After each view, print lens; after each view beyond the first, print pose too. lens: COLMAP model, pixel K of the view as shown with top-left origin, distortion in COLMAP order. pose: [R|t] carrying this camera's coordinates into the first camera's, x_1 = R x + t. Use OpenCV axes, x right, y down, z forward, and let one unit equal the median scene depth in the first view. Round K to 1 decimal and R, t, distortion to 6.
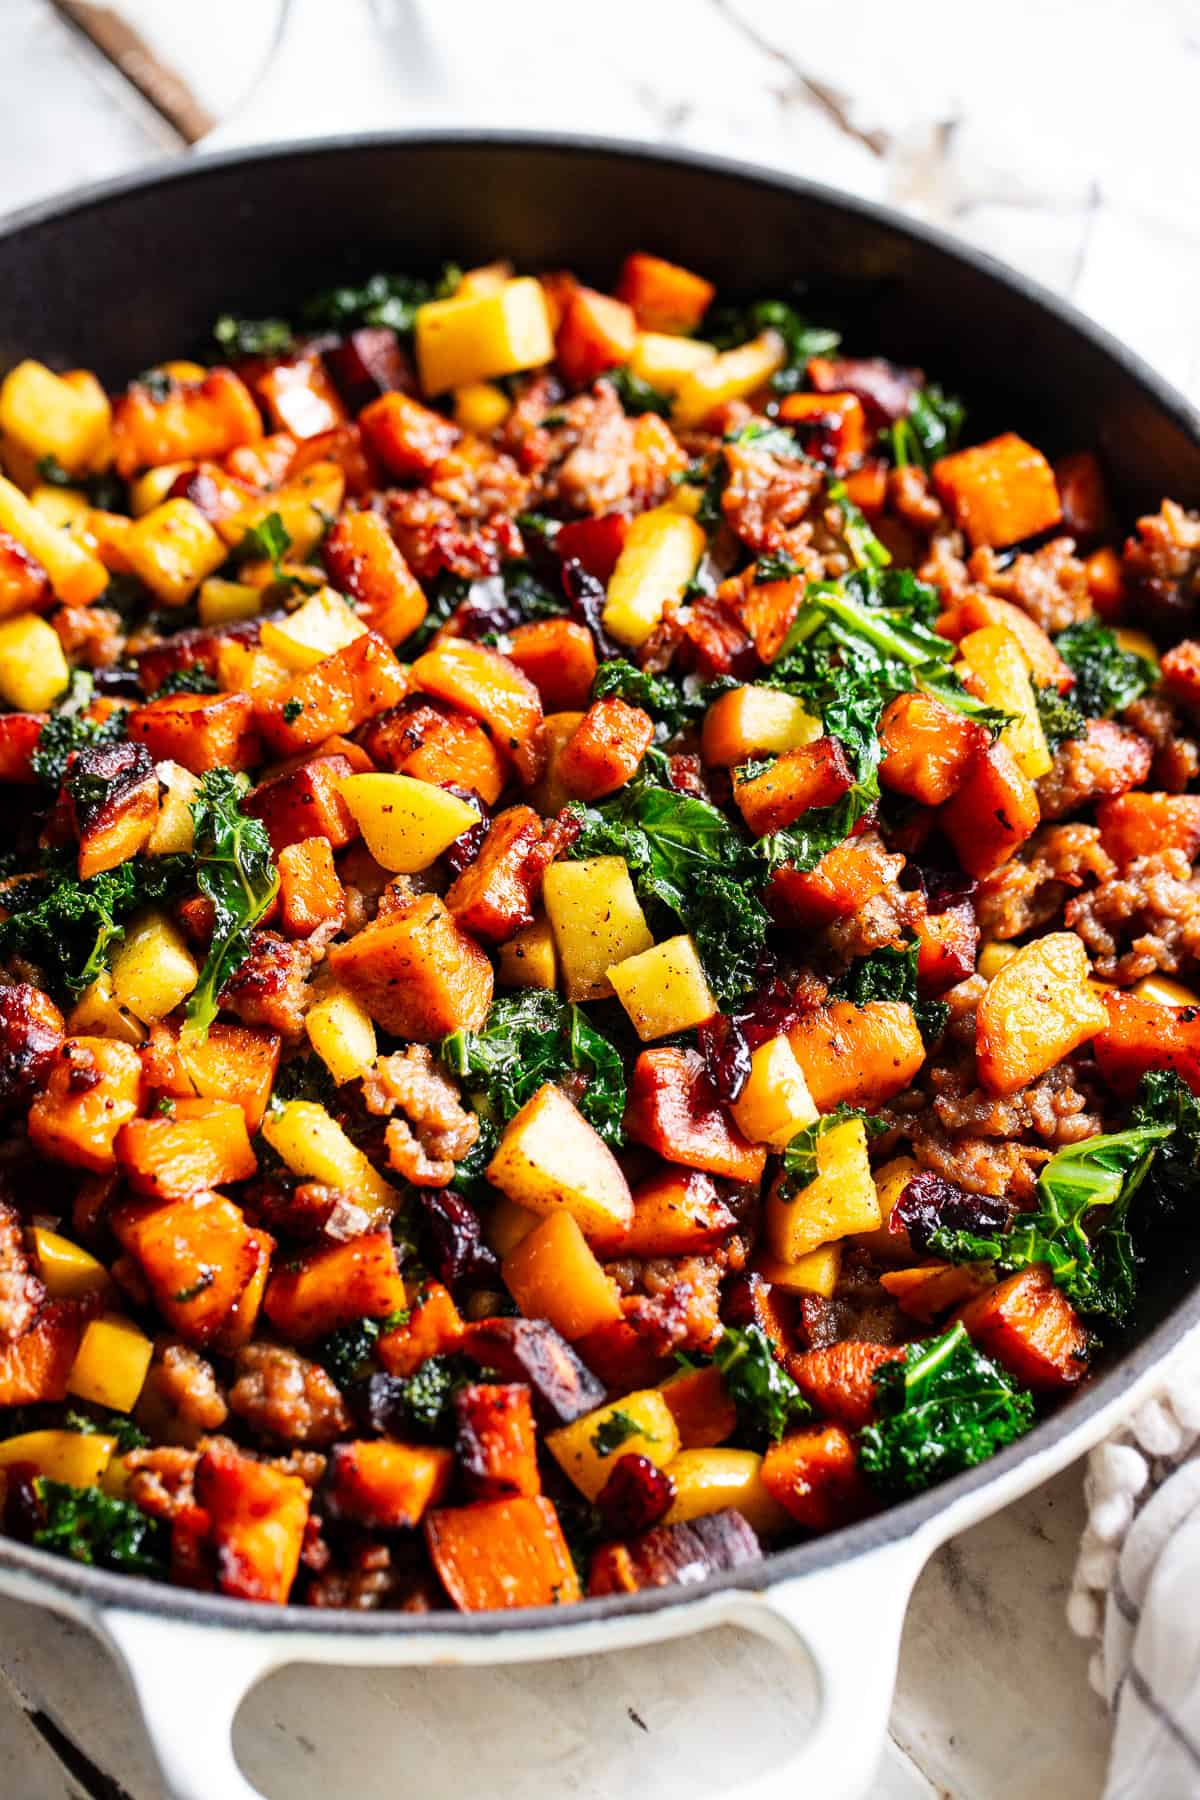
lens RADIAL K [[5187.3, 0, 600.0], [0, 5187.3, 900.0], [0, 0, 1]] dist [0.270340, 0.140499]
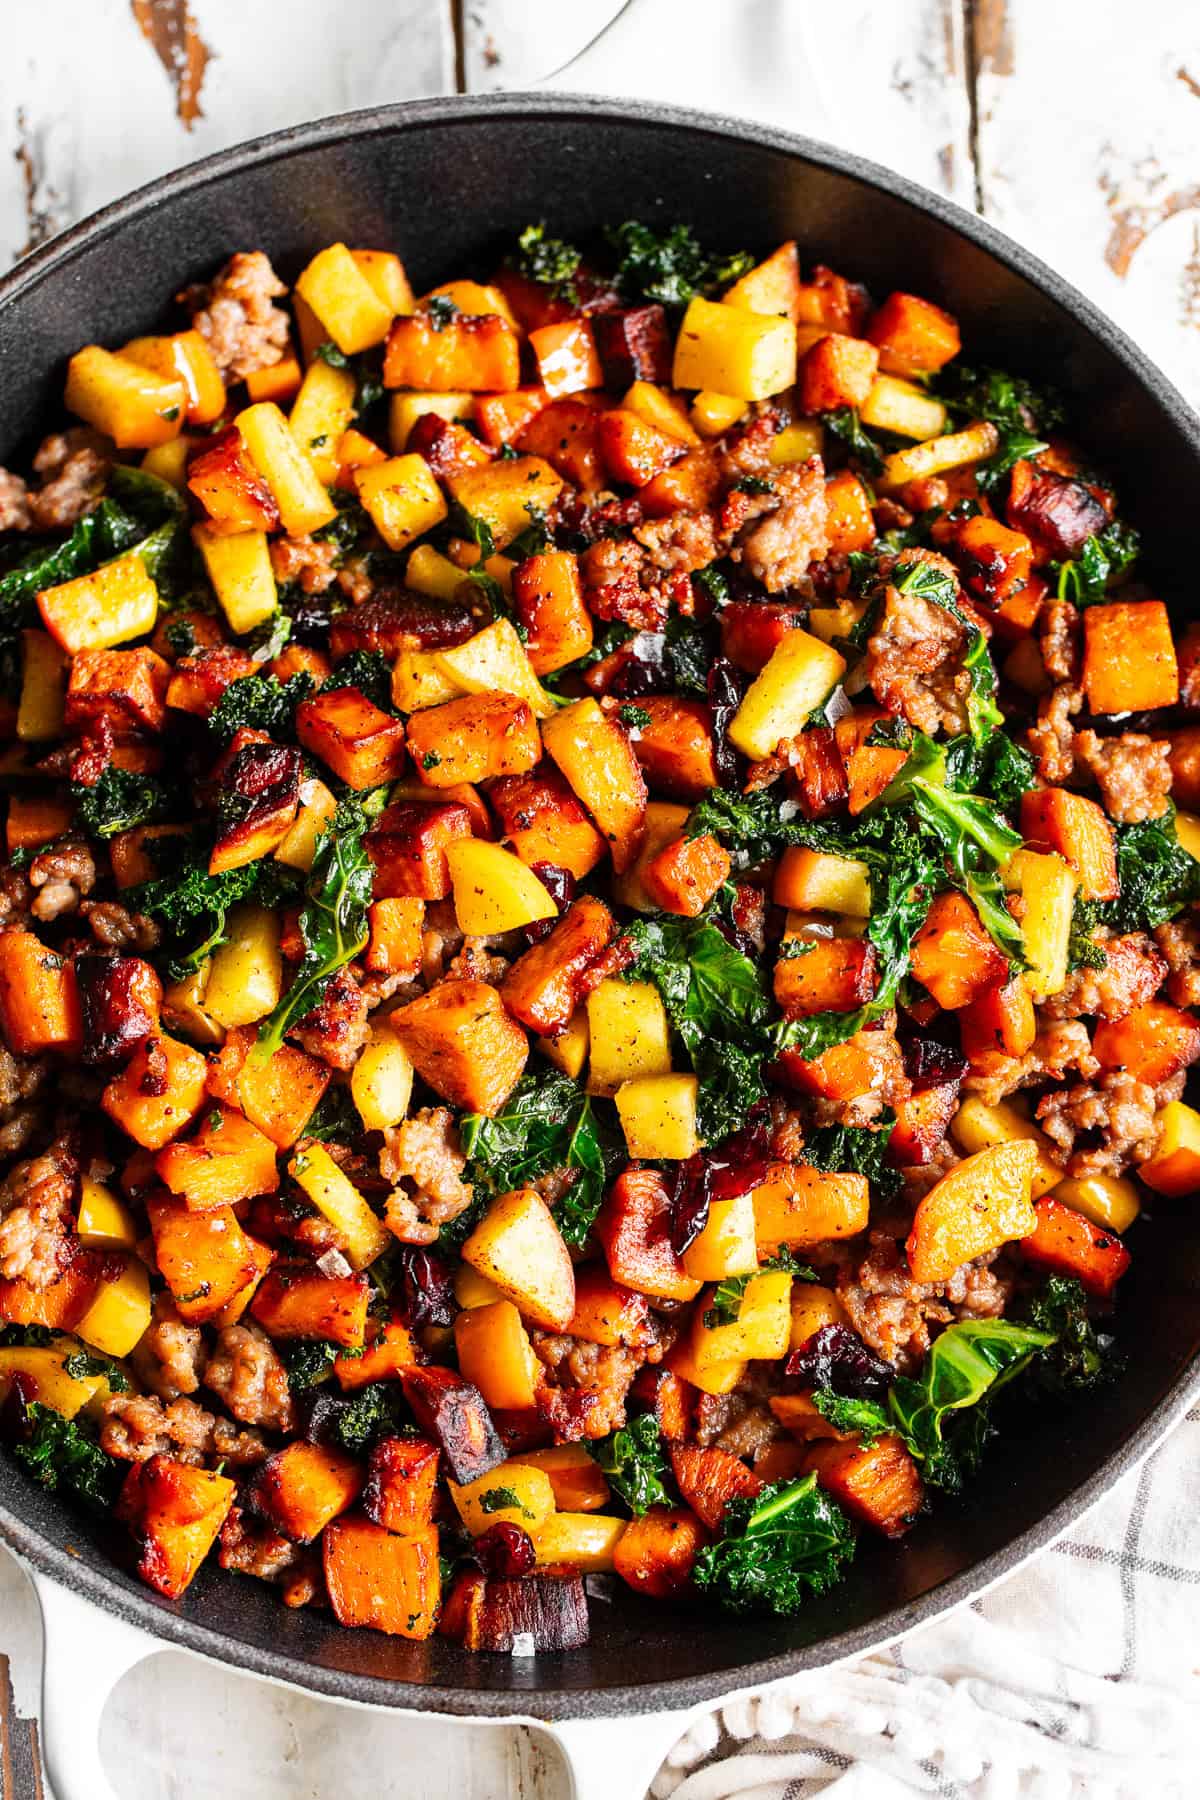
lens RADIAL K [[5187.3, 0, 600.0], [0, 5187.3, 900.0], [0, 0, 1]] dist [0.270340, 0.140499]
pose [[0.955592, 0.289764, -0.053677, 0.047108], [-0.250497, 0.894632, 0.369980, -0.450243], [0.155228, -0.340104, 0.927488, -0.059815]]
